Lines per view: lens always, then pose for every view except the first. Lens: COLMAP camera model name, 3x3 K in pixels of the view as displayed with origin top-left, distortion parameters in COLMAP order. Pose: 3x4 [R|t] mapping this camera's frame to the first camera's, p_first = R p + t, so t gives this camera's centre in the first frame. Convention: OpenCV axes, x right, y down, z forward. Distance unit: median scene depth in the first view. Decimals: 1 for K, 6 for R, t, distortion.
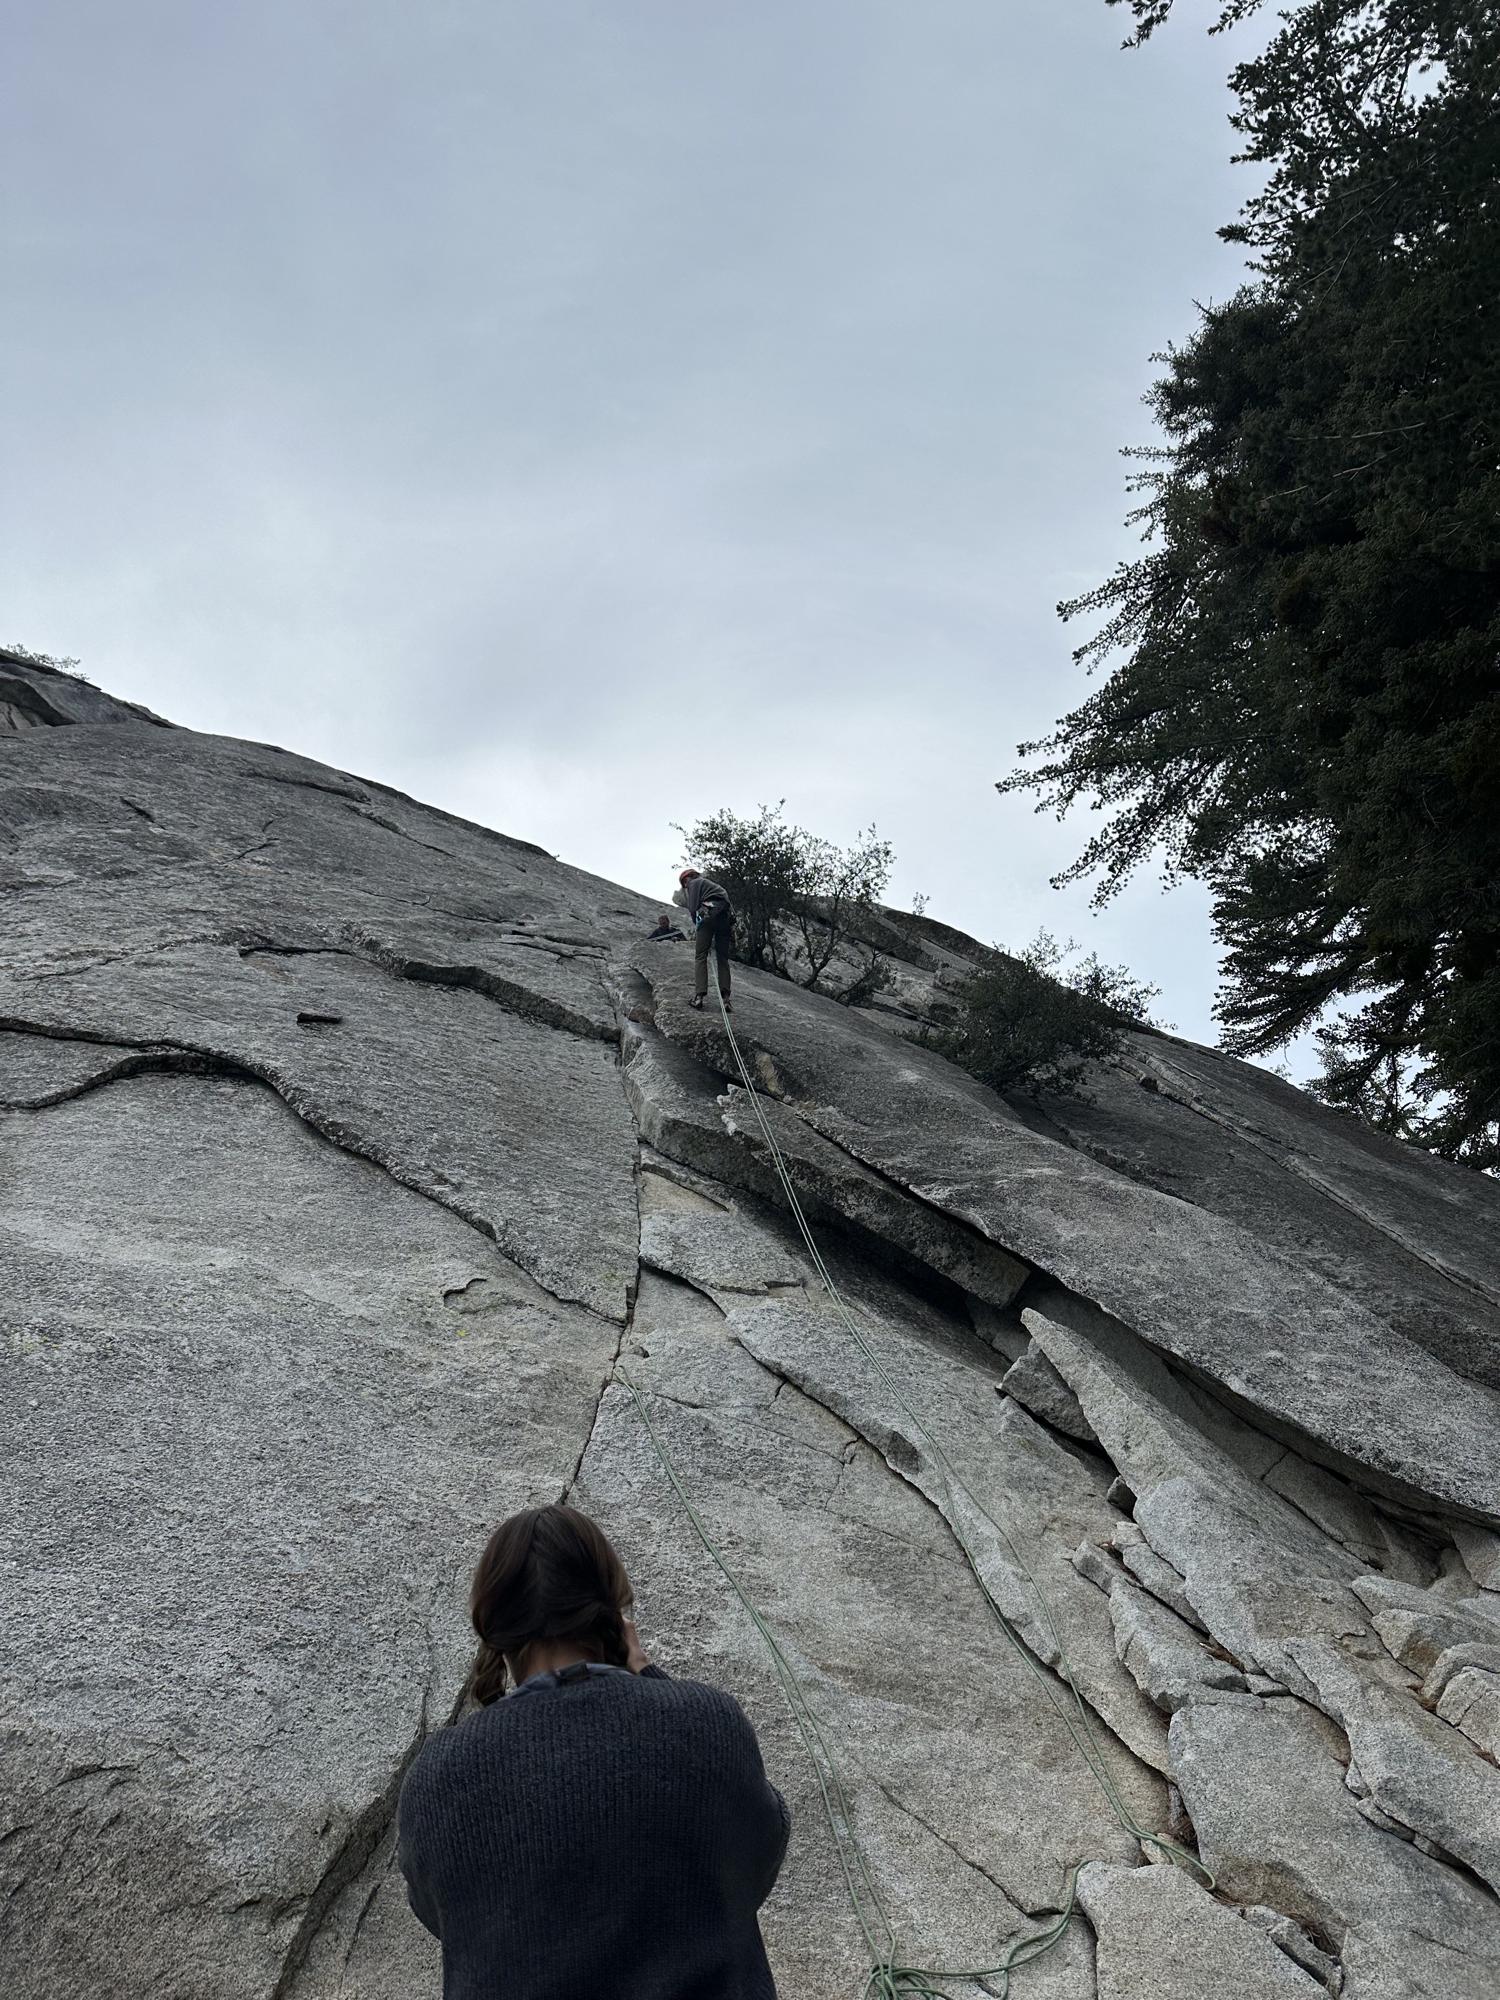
lens RADIAL K [[1399.8, 0, 750.5], [0, 1399.8, 1000.3], [0, 0, 1]] dist [0.000800, 0.000060]
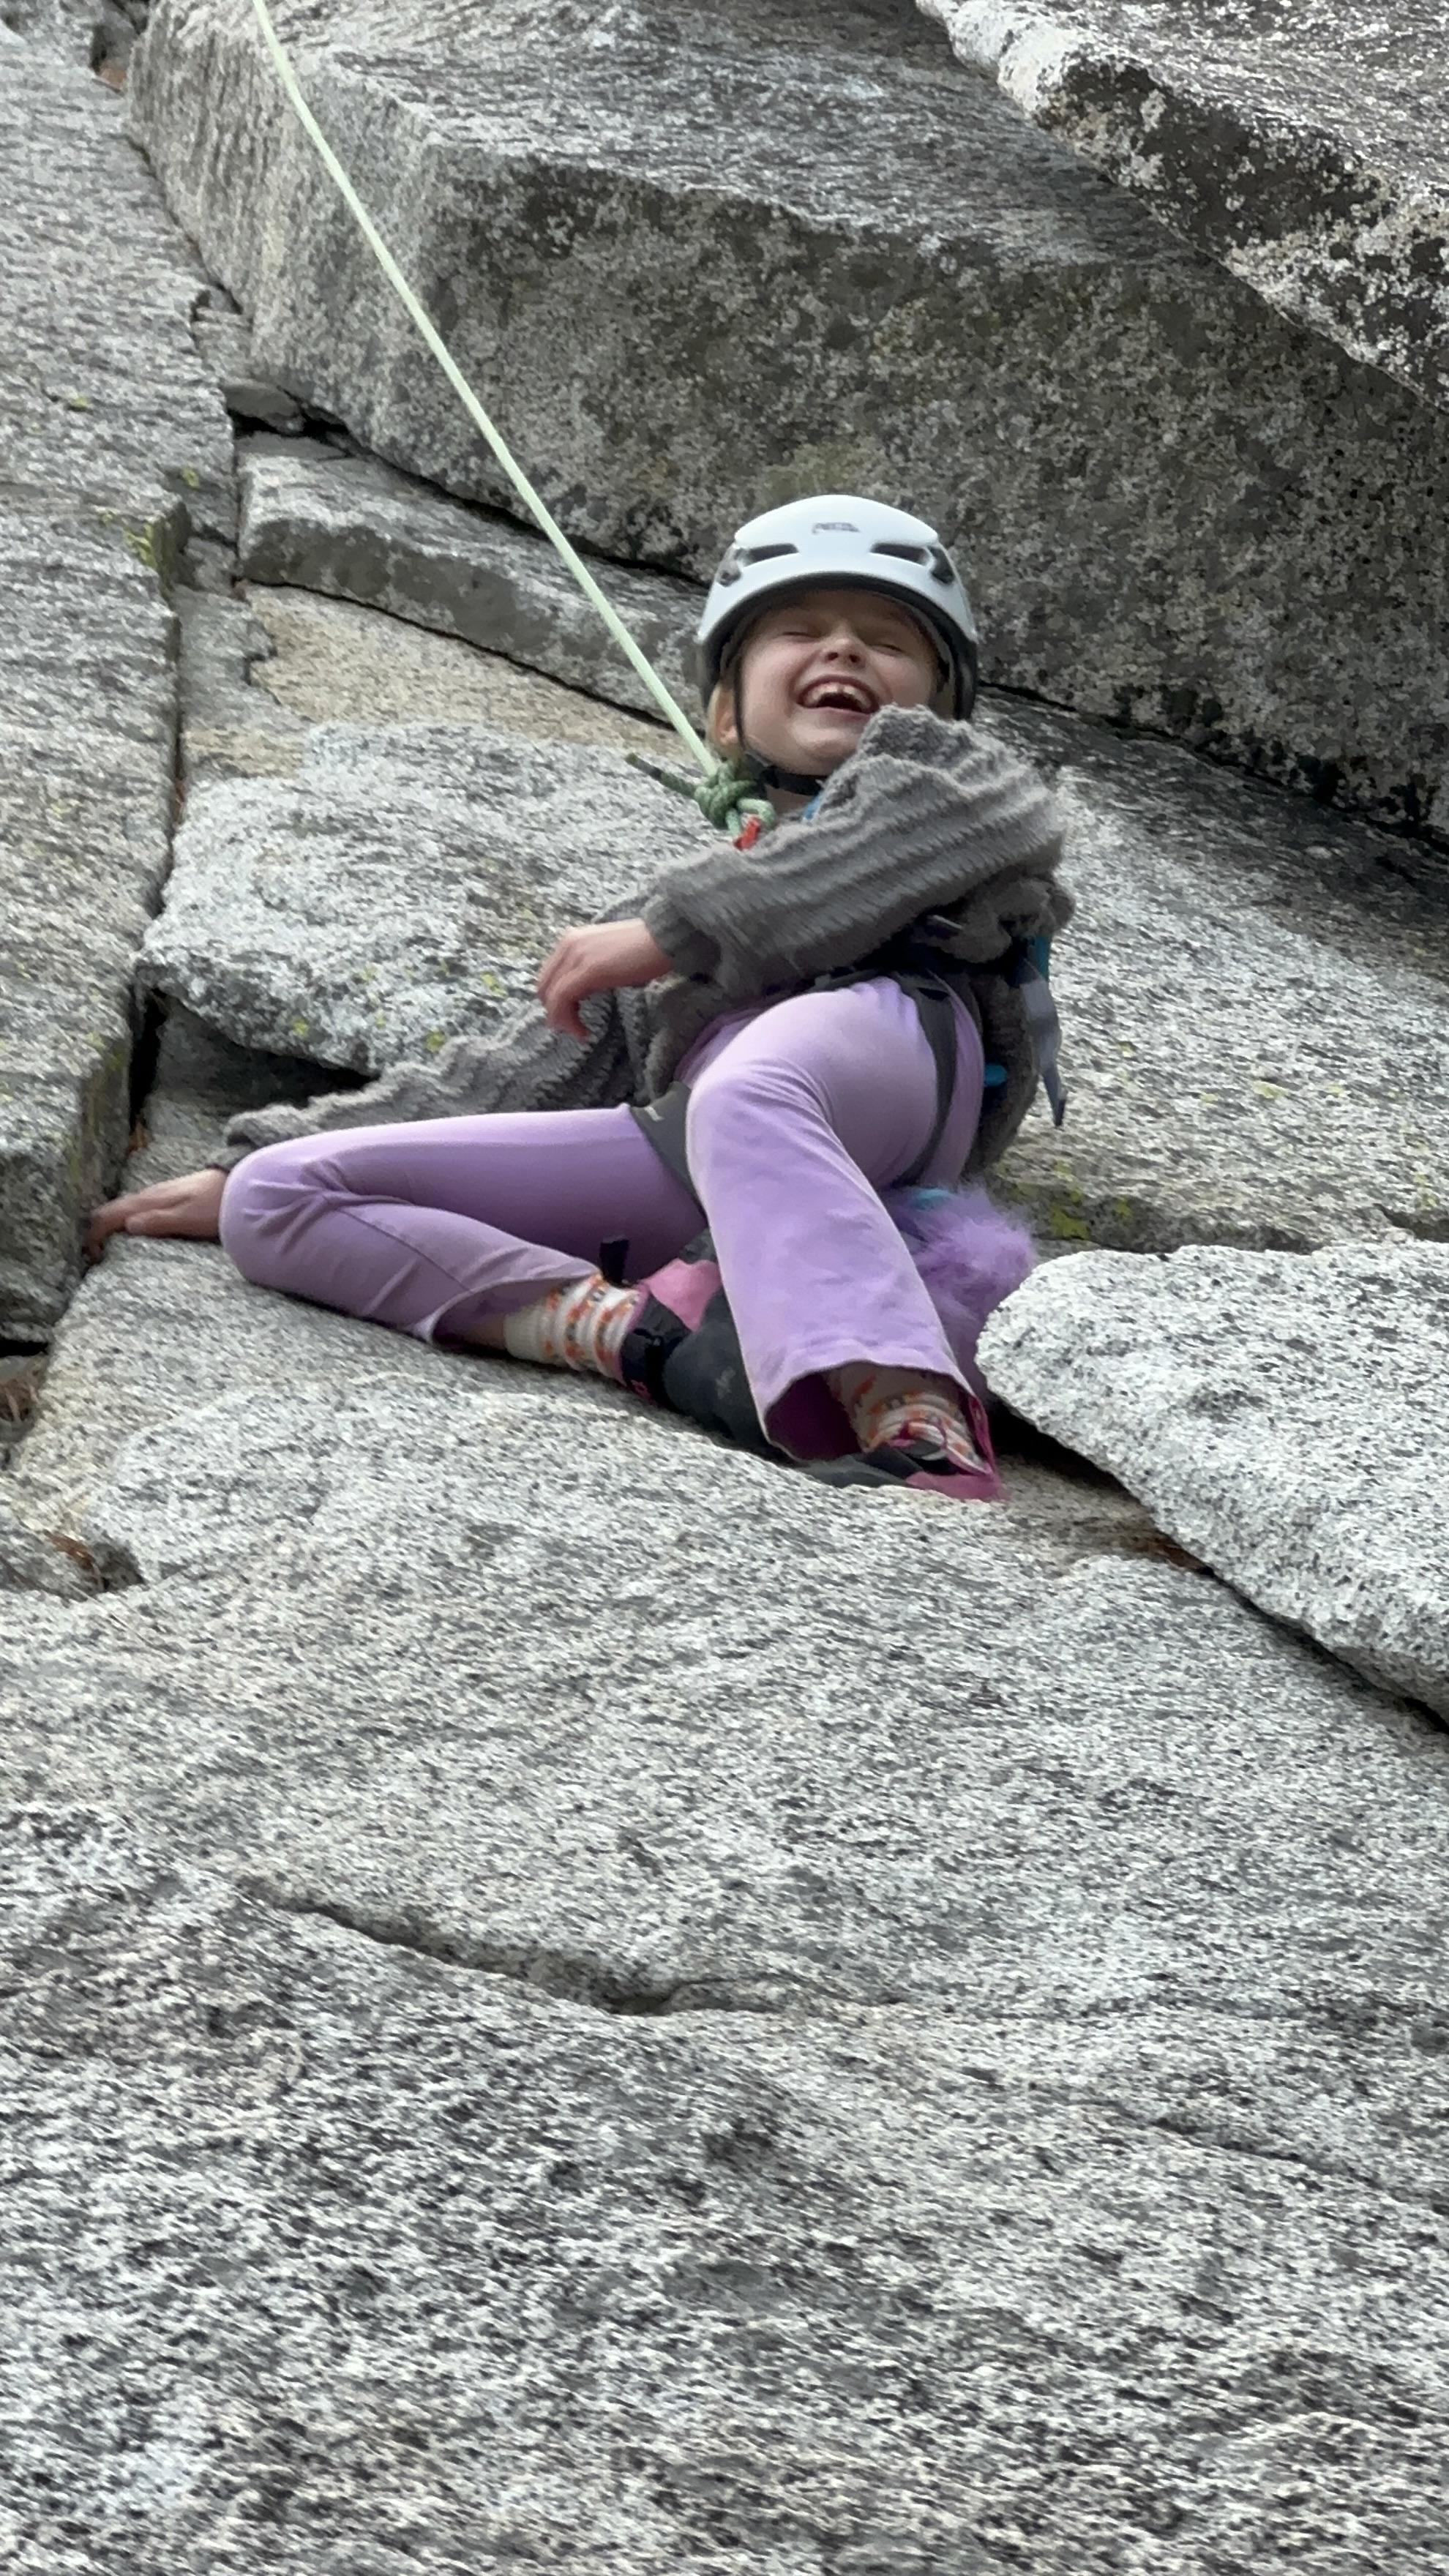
lens RADIAL K [[10059.1, 0, 724.6], [0, 10059.1, 1287.9], [0, 0, 1]] dist [-0.110435, 0.000000]
pose [[0.998361, -0.023070, -0.052370, 0.000320], [0.028082, 0.994880, 0.097088, 0.111539], [0.049863, -0.098400, 0.993897, 0.226131]]
